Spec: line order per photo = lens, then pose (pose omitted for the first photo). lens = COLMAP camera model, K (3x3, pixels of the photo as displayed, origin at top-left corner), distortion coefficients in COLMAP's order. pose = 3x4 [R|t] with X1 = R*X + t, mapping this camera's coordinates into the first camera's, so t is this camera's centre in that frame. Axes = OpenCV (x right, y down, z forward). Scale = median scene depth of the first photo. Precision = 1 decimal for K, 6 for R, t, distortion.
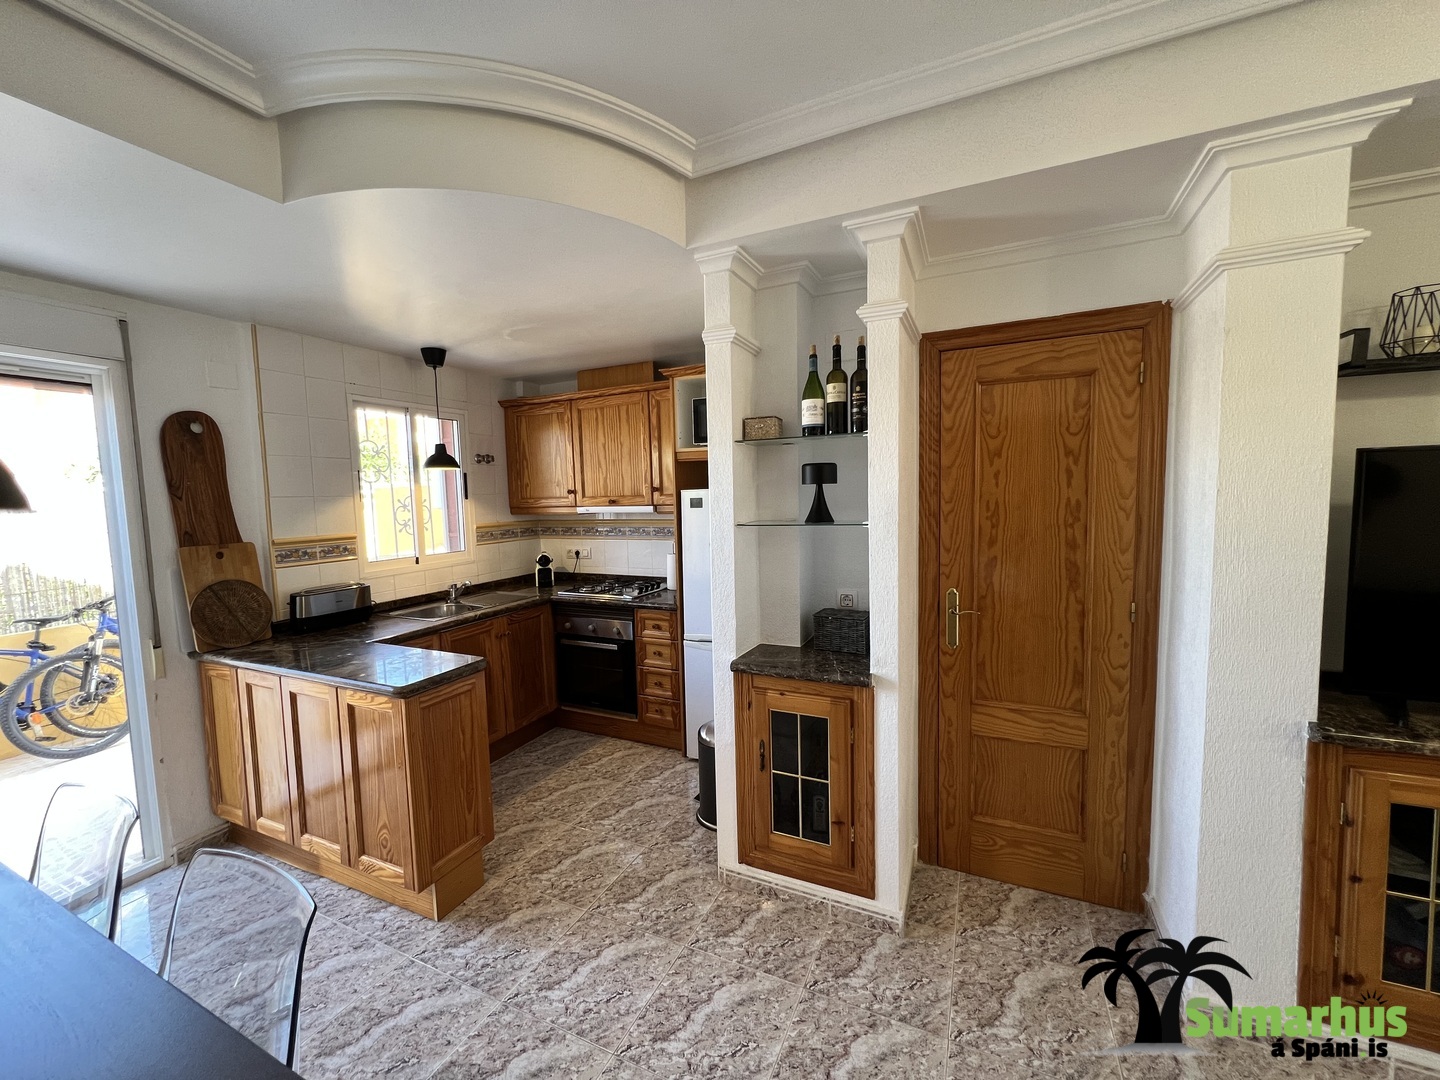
lens RADIAL K [[577.4, 0, 713.8], [0, 577.4, 539.7], [0, 0, 1]] dist [-0.003013, 0.000432]
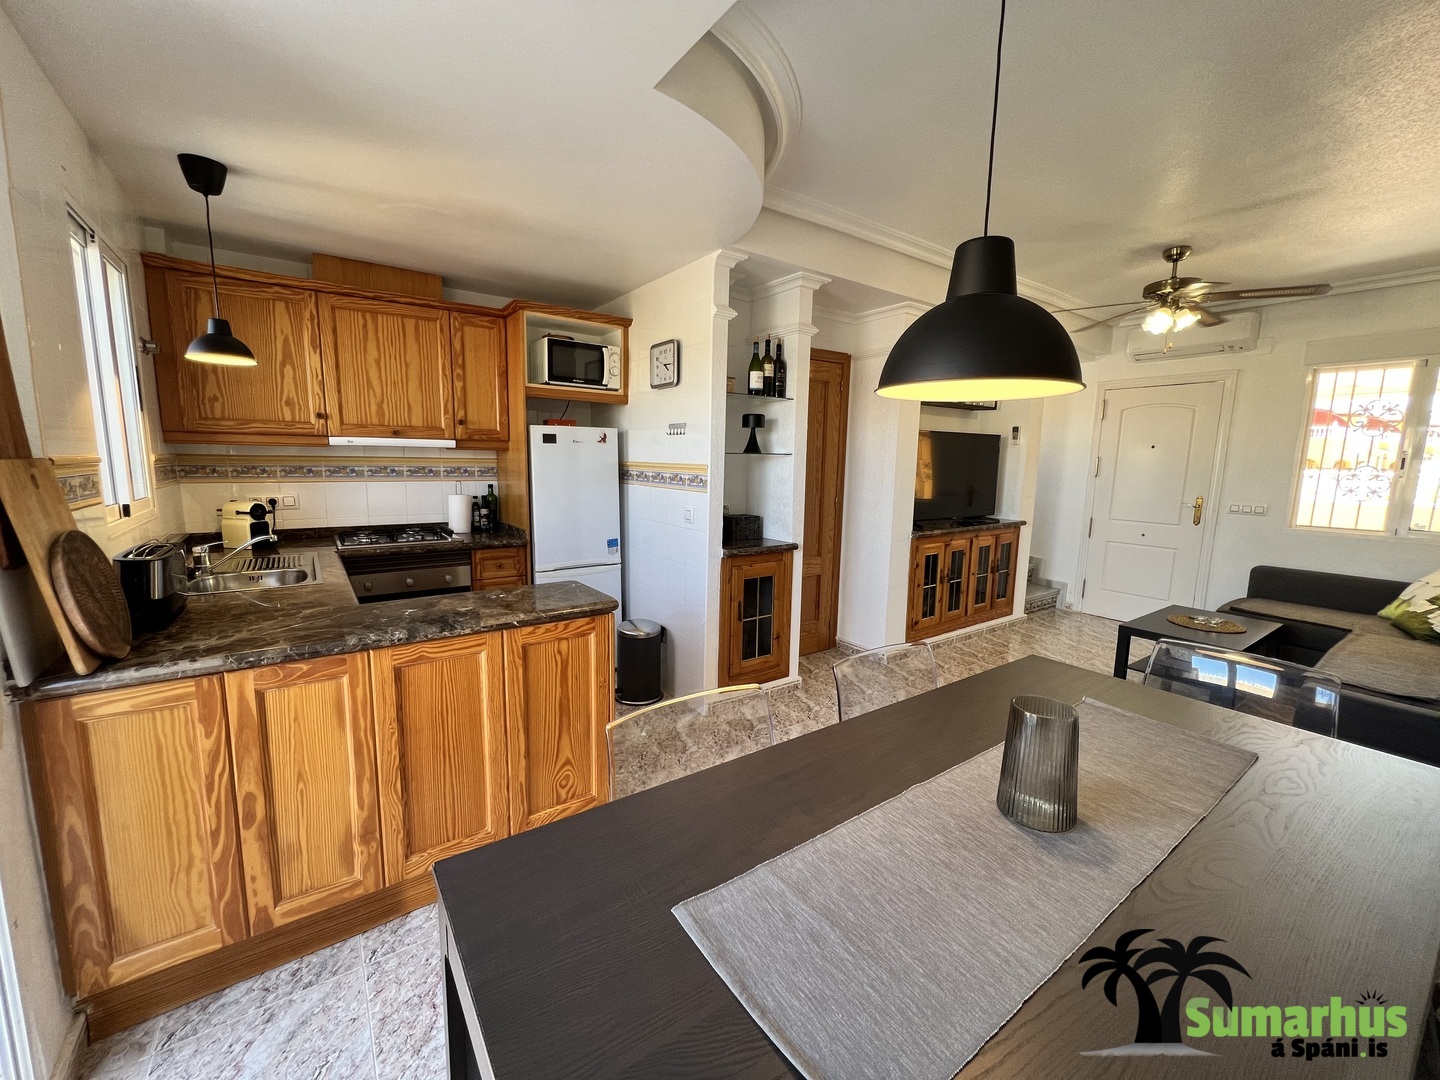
lens RADIAL K [[577.4, 0, 724.5], [0, 577.4, 536.8], [0, 0, 1]] dist [-0.003013, 0.000432]
pose [[0.484853, -0.085708, 0.870386, -1.163136], [0.041423, 0.996320, 0.075034, 0.070533], [-0.873614, -0.000327, 0.486619, 0.308361]]
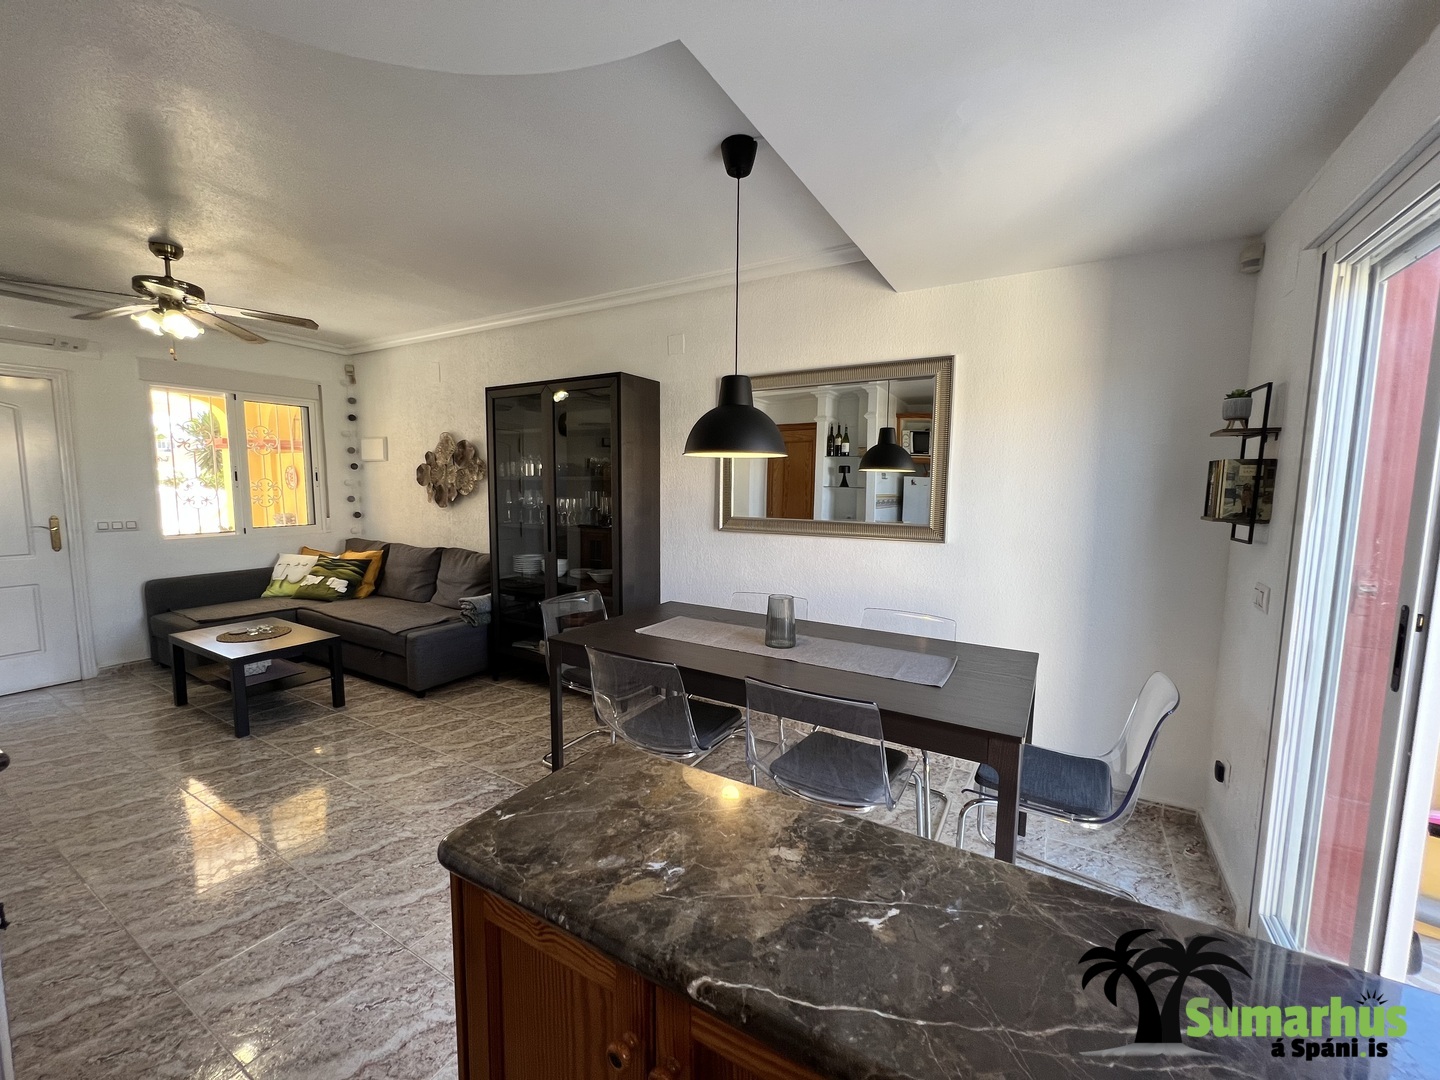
lens RADIAL K [[577.4, 0, 701.9], [0, 577.4, 552.0], [0, 0, 1]] dist [-0.003013, 0.000432]
pose [[-0.994116, -0.004276, 0.108236, -0.622699], [0.016971, 0.980733, 0.194617, -0.049769], [-0.106983, 0.195309, -0.974889, 1.362386]]
